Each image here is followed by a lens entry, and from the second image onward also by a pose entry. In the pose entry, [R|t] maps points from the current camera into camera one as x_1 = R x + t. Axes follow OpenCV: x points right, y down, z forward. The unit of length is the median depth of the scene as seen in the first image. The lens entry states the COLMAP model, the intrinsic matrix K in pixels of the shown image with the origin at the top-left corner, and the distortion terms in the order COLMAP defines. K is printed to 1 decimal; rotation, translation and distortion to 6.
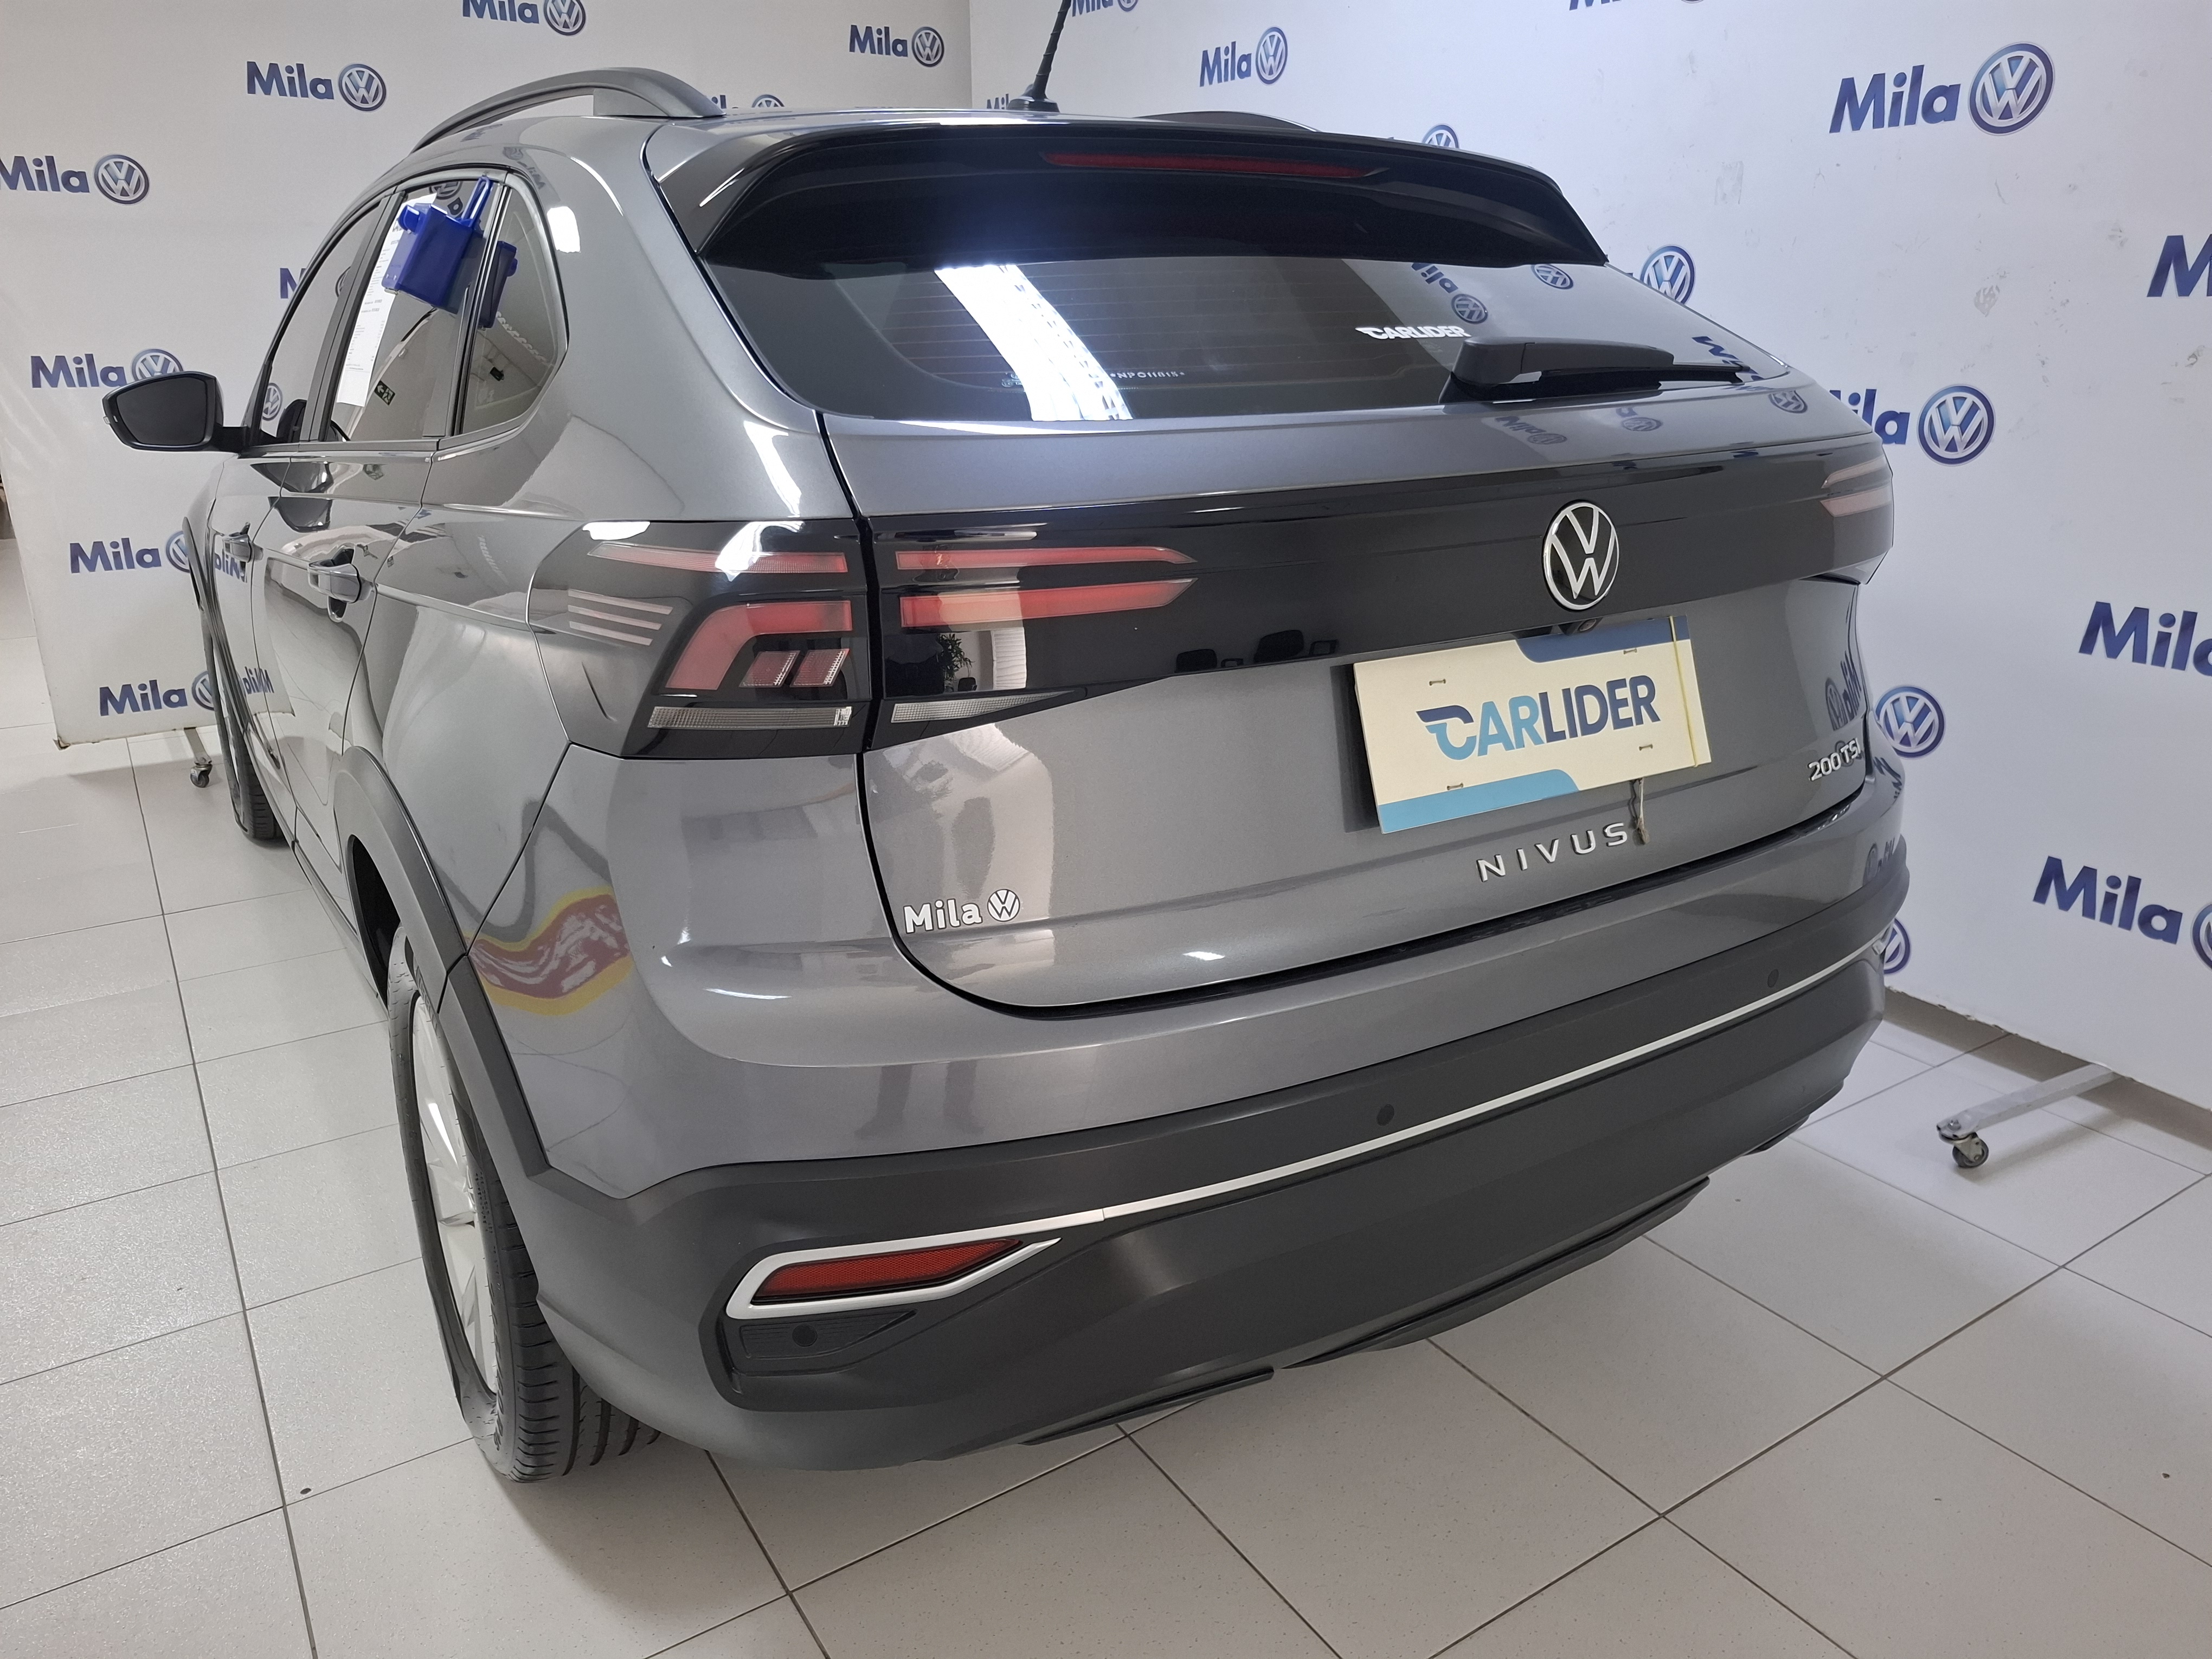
lens RADIAL K [[1512.7, 0, 1109.3], [0, 1512.7, 819.7], [0, 0, 1]] dist [0.054574, -0.036865]
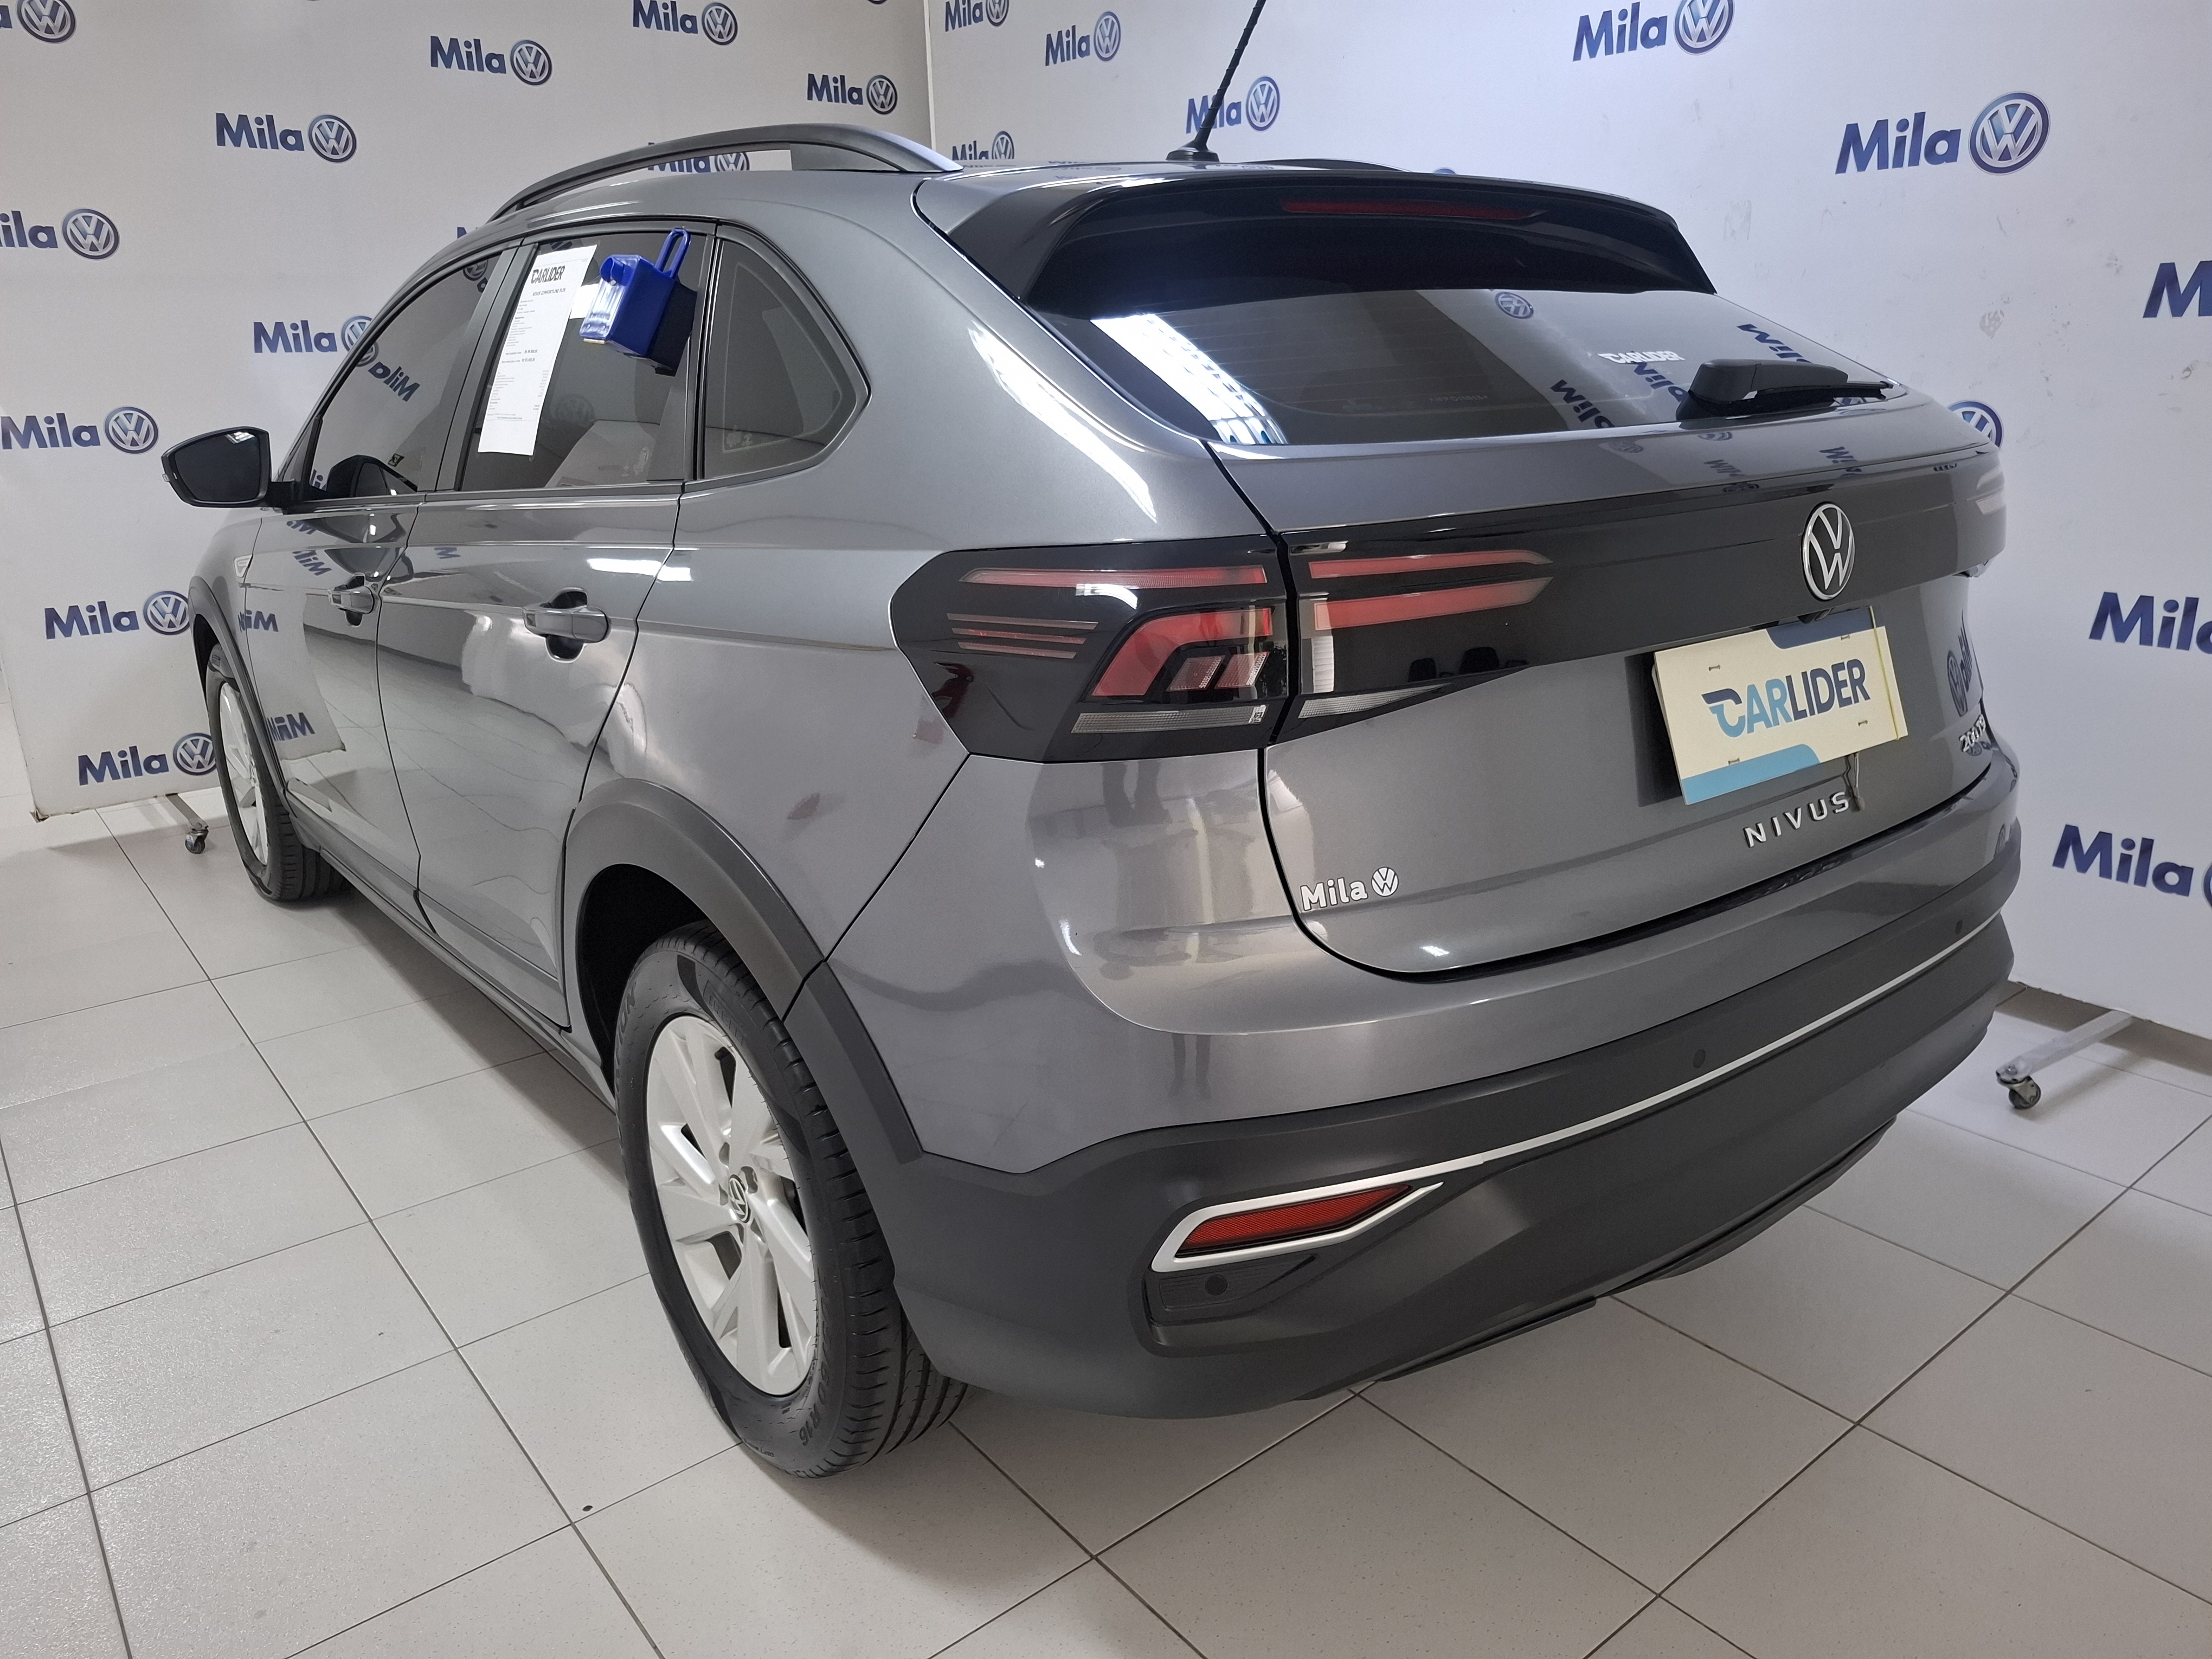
lens RADIAL K [[1512.7, 0, 1110.6], [0, 1512.7, 842.0], [0, 0, 1]] dist [0.054574, -0.036865]
pose [[0.994914, -0.046978, 0.089103, -0.192286], [0.047922, 0.998815, -0.008488, 0.014557], [-0.088599, 0.012715, 0.995986, -0.043203]]
